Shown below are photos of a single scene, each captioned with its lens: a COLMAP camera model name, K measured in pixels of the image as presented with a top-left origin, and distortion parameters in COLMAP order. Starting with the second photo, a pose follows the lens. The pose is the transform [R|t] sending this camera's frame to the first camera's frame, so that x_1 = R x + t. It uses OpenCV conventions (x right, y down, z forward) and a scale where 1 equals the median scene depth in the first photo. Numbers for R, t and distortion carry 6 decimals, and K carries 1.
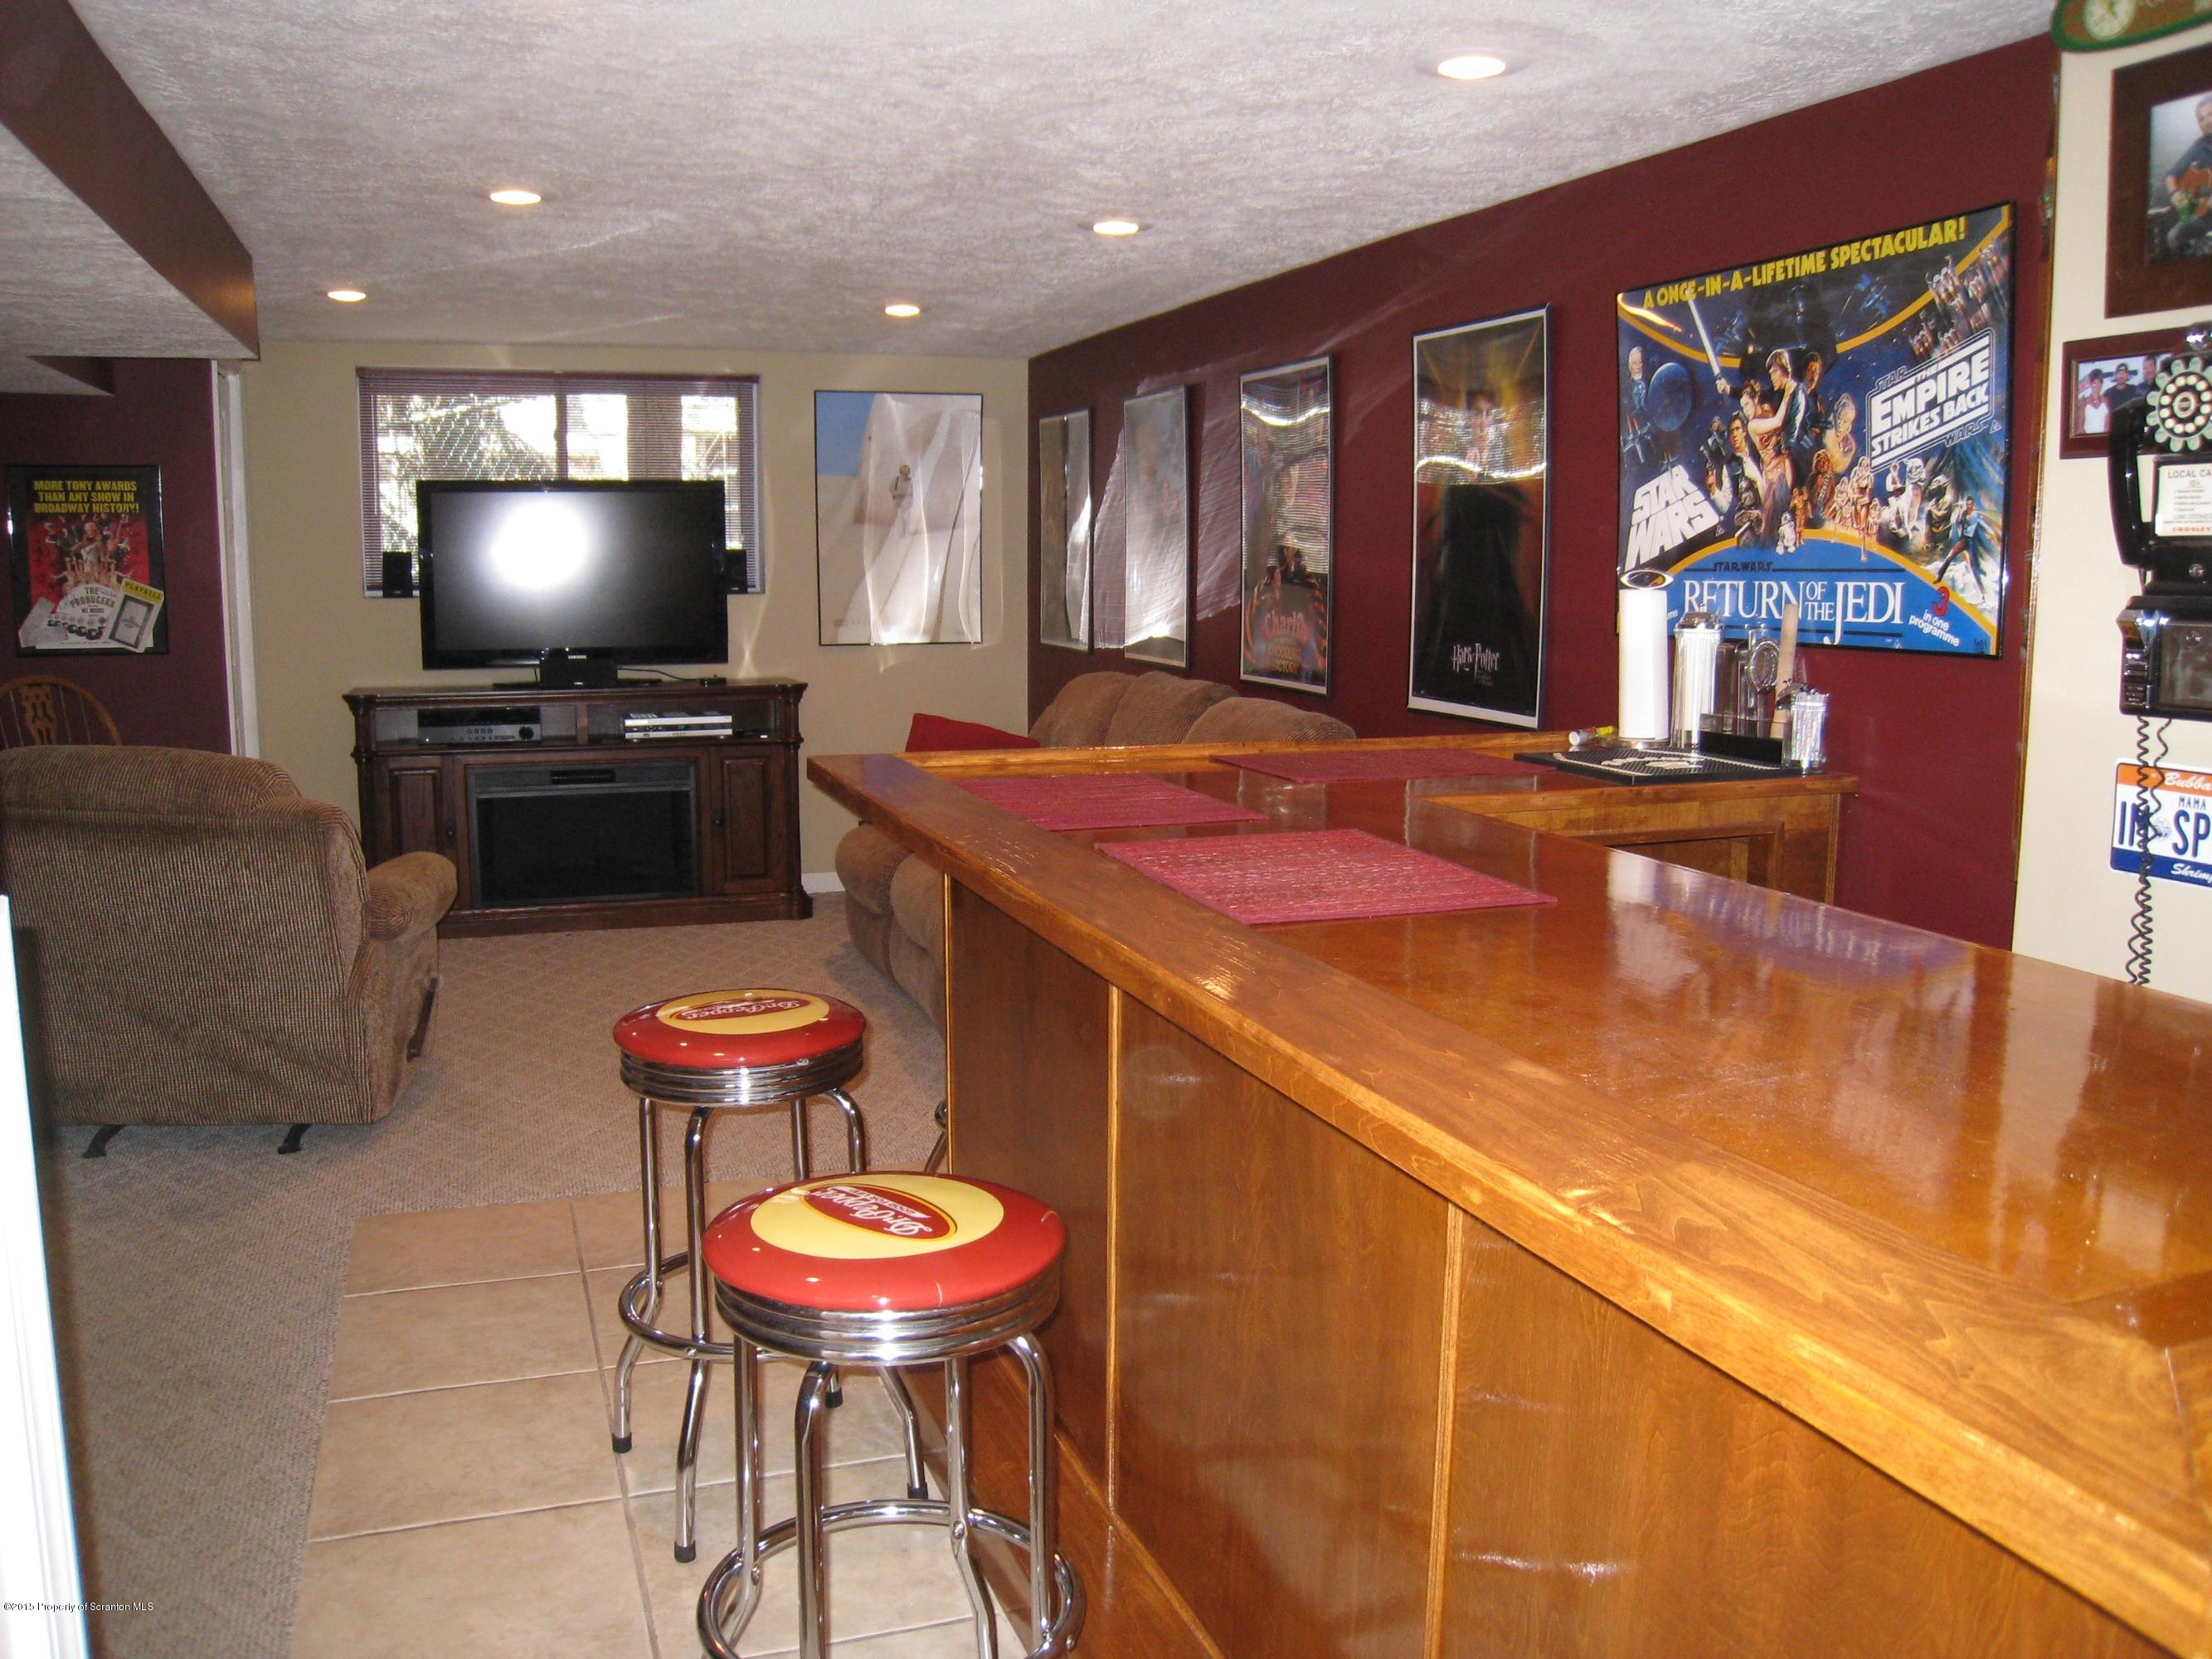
lens RADIAL K [[1782.6, 0, 1115.5], [0, 1782.6, 825.8], [0, 0, 1]] dist [-0.152766, 0.064064]
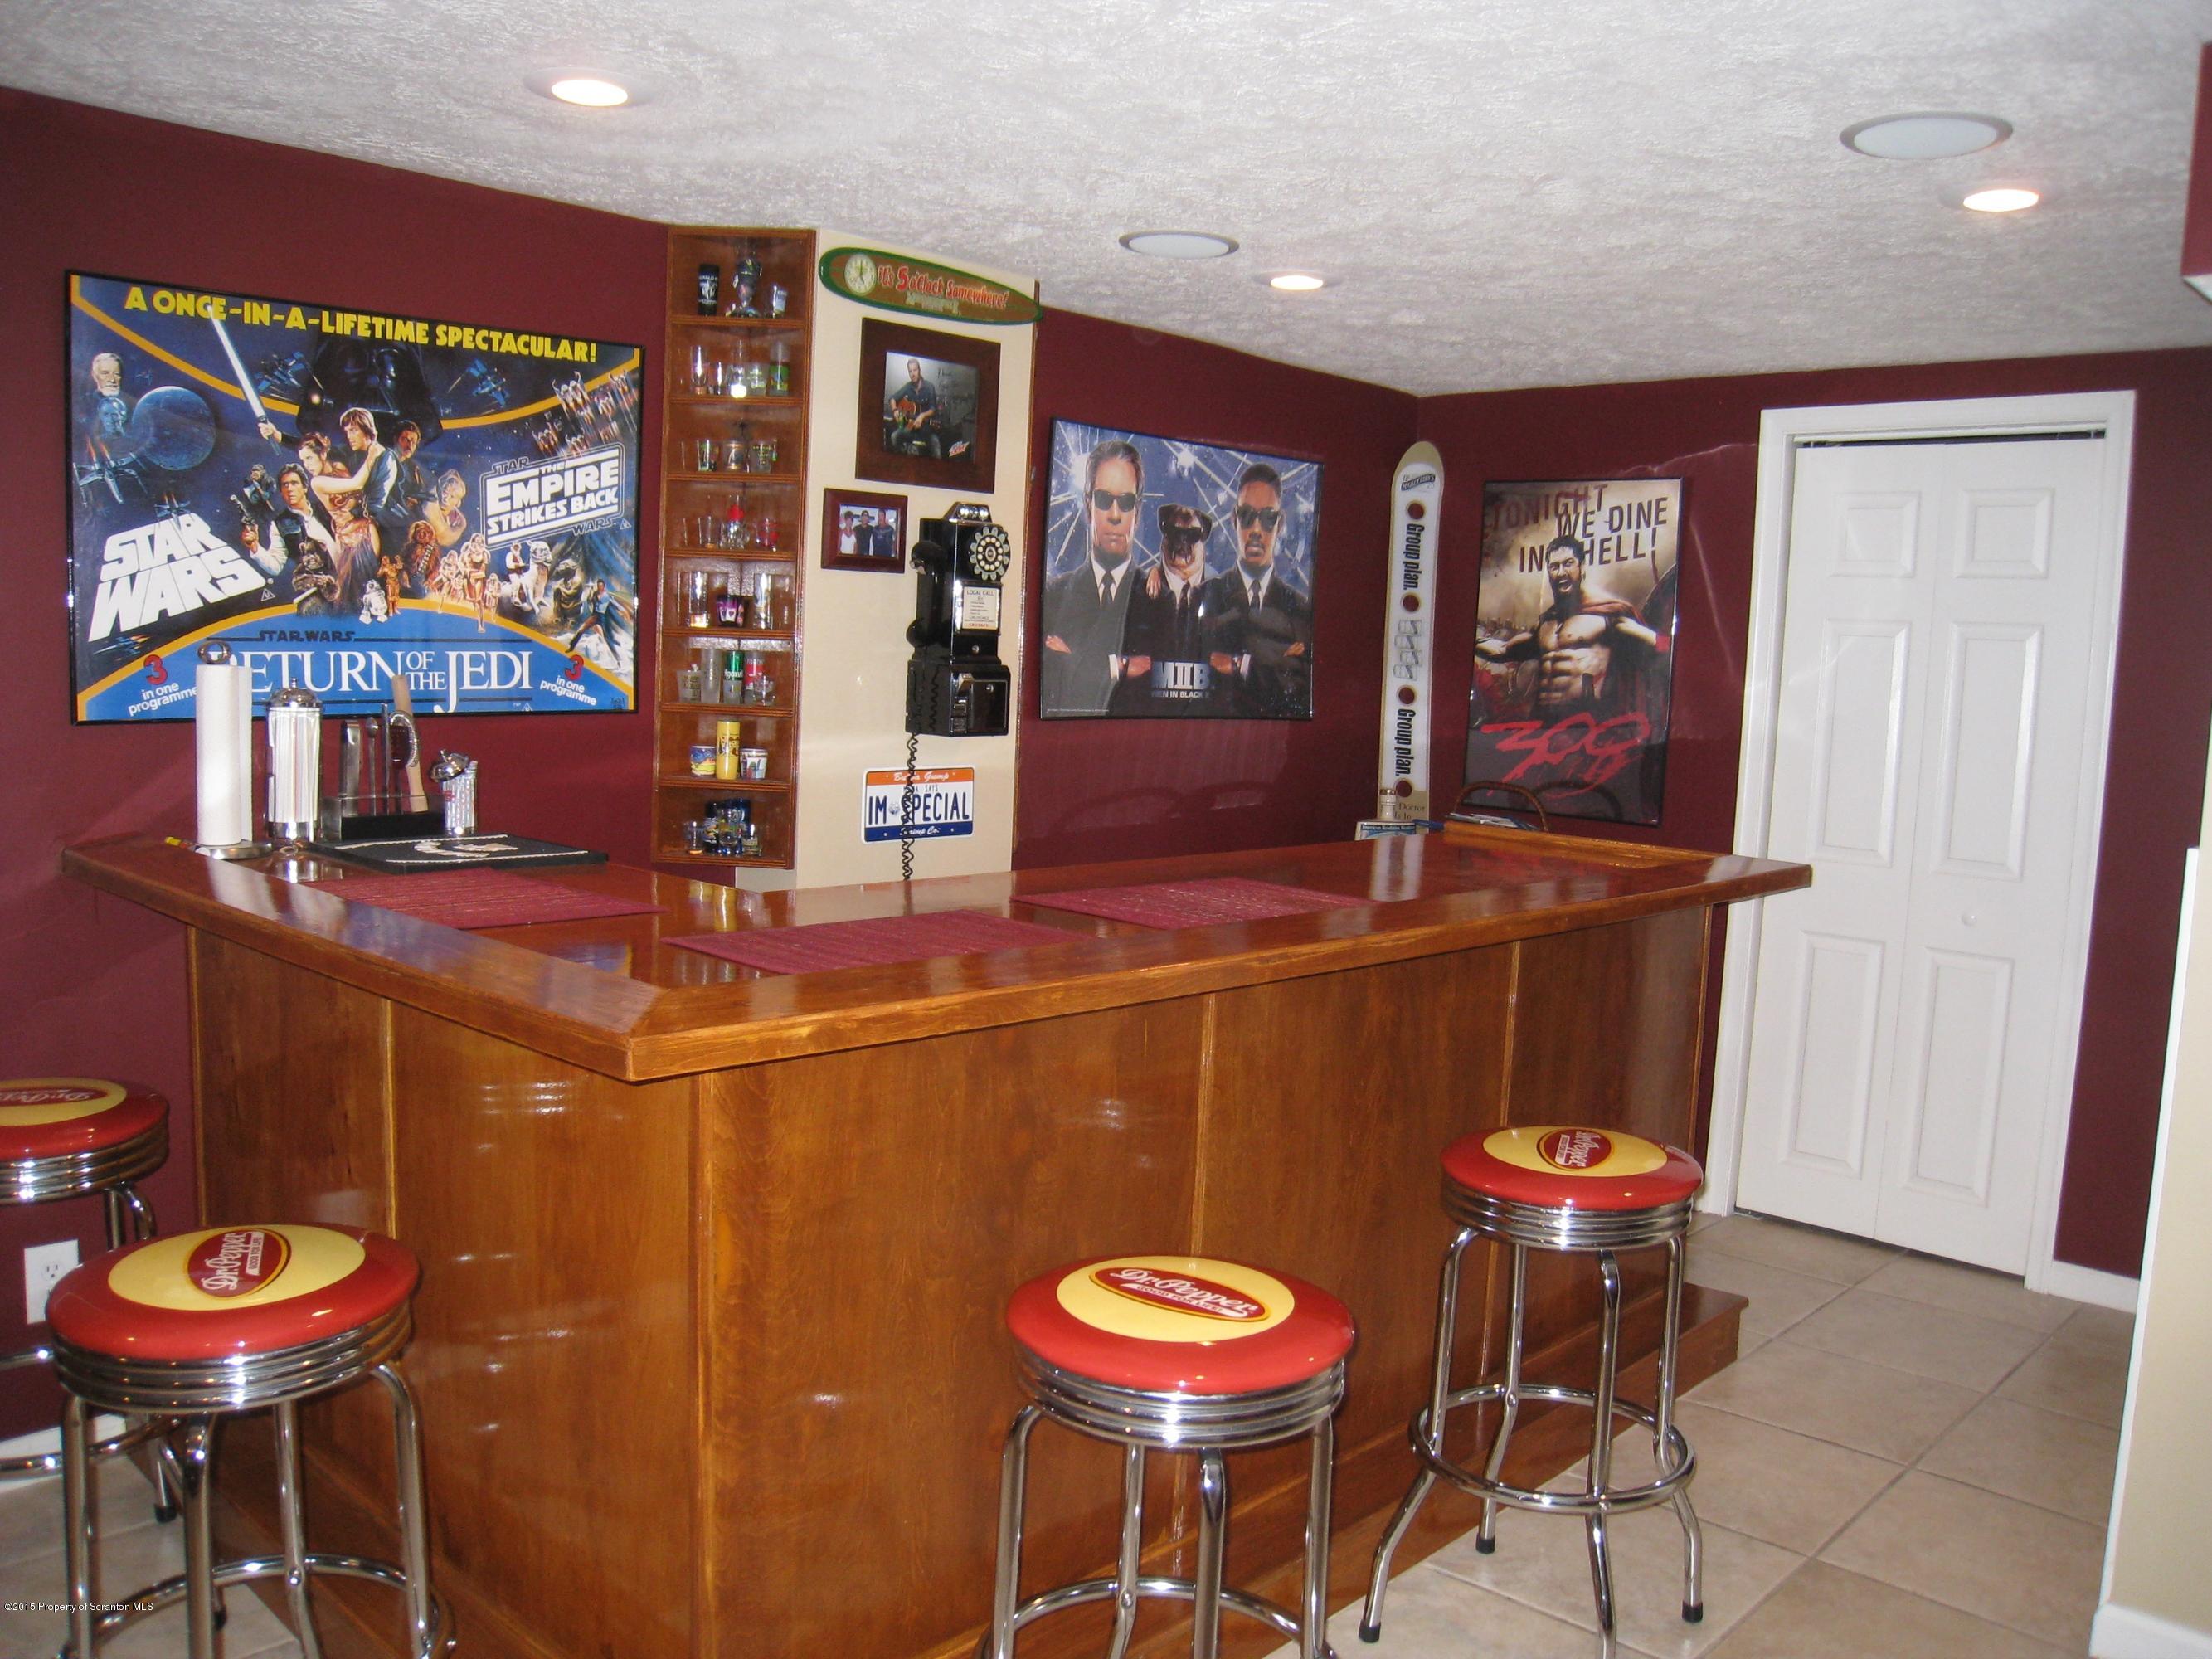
lens RADIAL K [[1782.6, 0, 1118.3], [0, 1782.6, 835.6], [0, 0, 1]] dist [-0.152766, 0.064064]
pose [[-0.453802, -0.111340, 0.884119, -0.701738], [0.096109, 0.980261, 0.172778, -0.176952], [-0.885904, 0.163379, -0.434144, 1.133092]]
